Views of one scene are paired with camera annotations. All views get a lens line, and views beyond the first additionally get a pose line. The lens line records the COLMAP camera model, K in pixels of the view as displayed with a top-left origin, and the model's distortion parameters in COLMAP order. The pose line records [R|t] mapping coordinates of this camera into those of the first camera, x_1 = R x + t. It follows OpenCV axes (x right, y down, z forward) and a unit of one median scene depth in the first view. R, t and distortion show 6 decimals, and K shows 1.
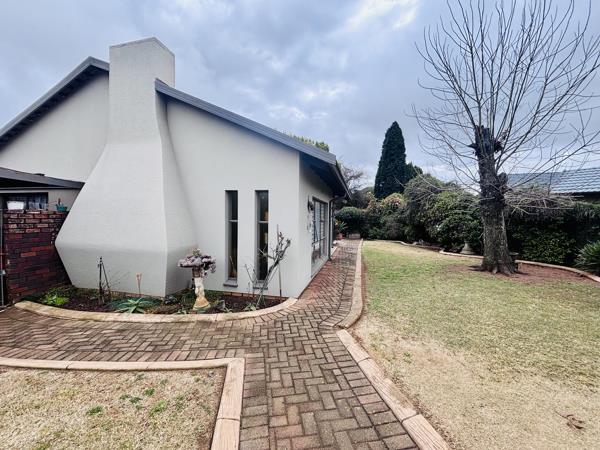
lens RADIAL K [[240.7, 0, 300.0], [0, 240.7, 225.0], [0, 0, 1]] dist [-0.000032, 0.000034]
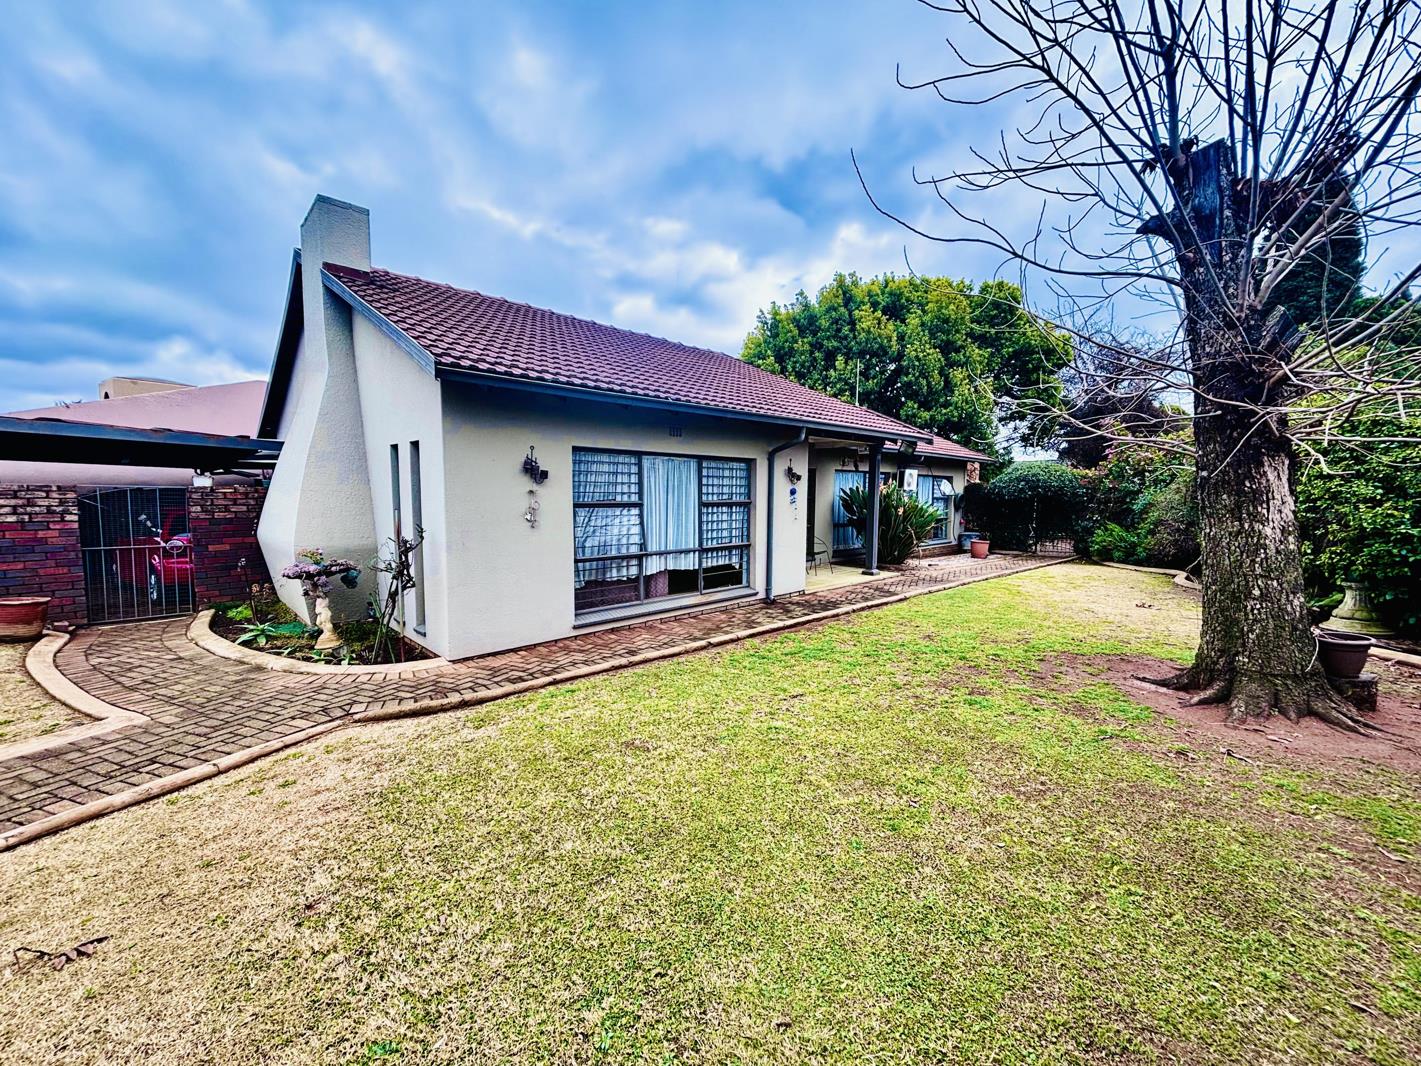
lens RADIAL K [[570.1, 0, 710.5], [0, 570.1, 533.0], [0, 0, 1]] dist [-0.000032, 0.000034]
pose [[0.851080, 0.028183, -0.524279, 0.390367], [-0.010780, 0.999286, 0.036218, -0.000551], [0.524925, -0.025173, 0.850776, 0.112408]]
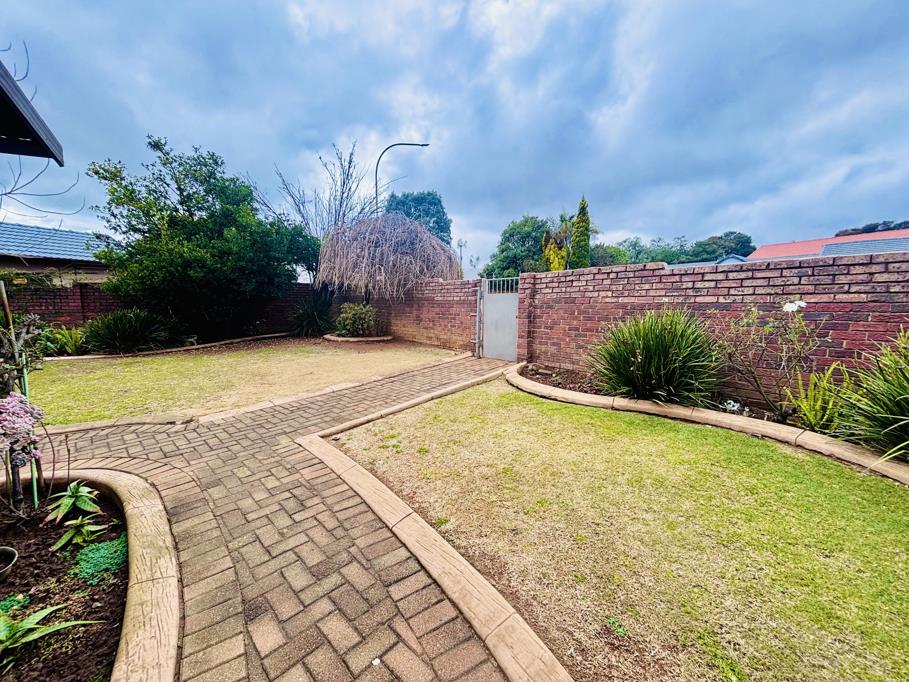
lens RADIAL K [[364.7, 0, 454.5], [0, 364.7, 341.0], [0, 0, 1]] dist [-0.000032, 0.000034]
pose [[-0.618567, -0.098791, 0.779497, -0.337399], [0.022716, 0.989401, 0.143420, 0.009012], [-0.785404, 0.106422, -0.609767, 0.285341]]
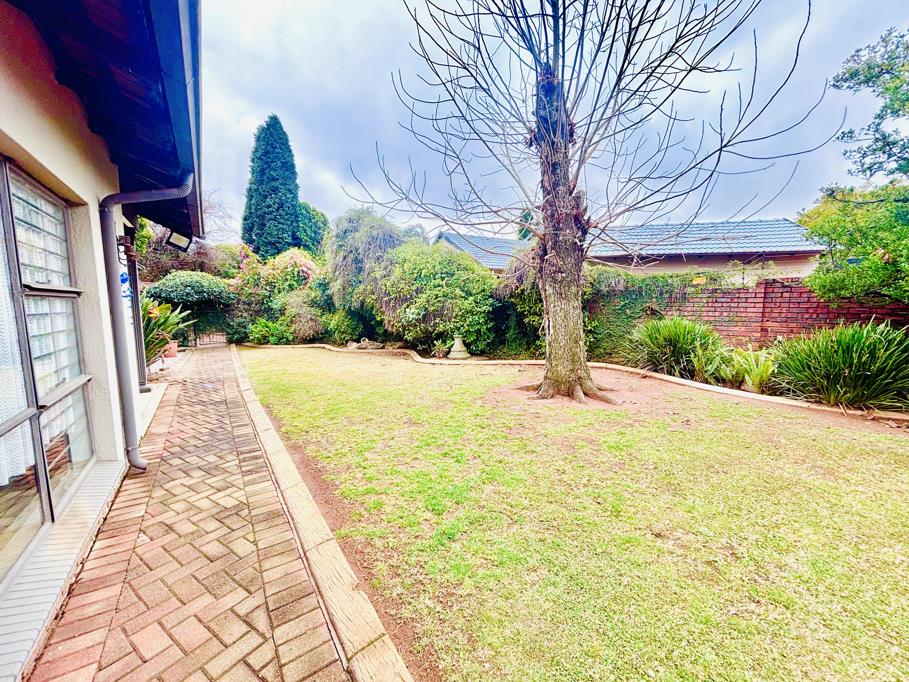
lens RADIAL K [[364.7, 0, 454.5], [0, 364.7, 341.0], [0, 0, 1]] dist [-0.000032, 0.000034]
pose [[0.665984, -0.093486, 0.740085, 0.059763], [0.037636, 0.995063, 0.091828, 0.003159], [-0.745016, -0.033302, 0.666215, 0.407852]]
